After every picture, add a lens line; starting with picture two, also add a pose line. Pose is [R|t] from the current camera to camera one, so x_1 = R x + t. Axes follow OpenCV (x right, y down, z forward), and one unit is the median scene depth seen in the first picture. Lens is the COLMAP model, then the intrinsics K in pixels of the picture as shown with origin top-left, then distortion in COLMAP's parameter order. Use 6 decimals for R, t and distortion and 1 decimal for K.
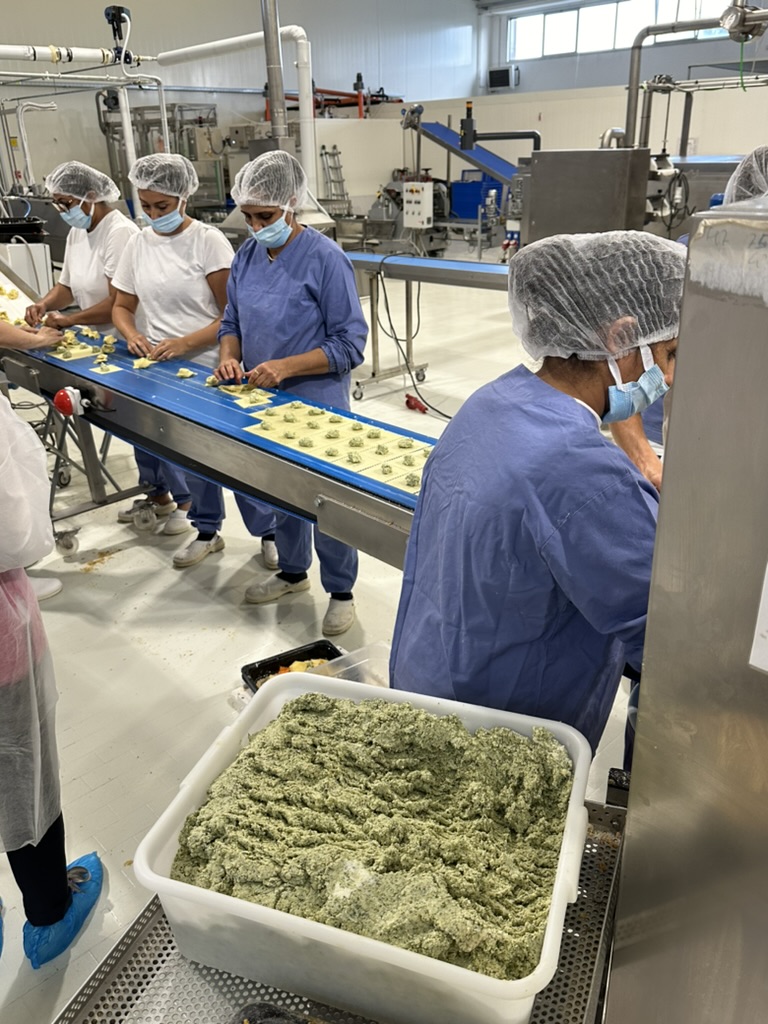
lens RADIAL K [[806.3, 0, 386.2], [0, 806.3, 512.0], [0, 0, 1]] dist [-0.004953, -0.005253]
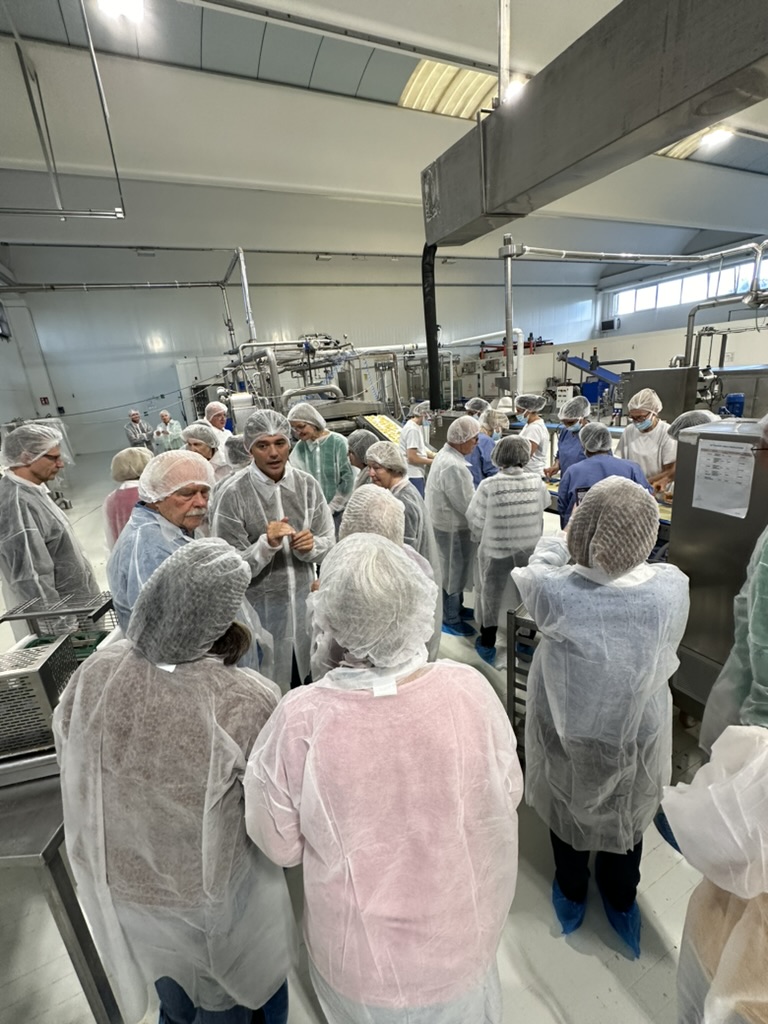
lens RADIAL K [[442.4, 0, 380.3], [0, 442.4, 510.7], [0, 0, 1]] dist [0.003547, 0.000159]
pose [[0.948444, 0.035738, -0.314925, -0.045641], [-0.069388, 0.992932, -0.096291, 0.045052], [0.309257, 0.113179, 0.944220, -0.180305]]
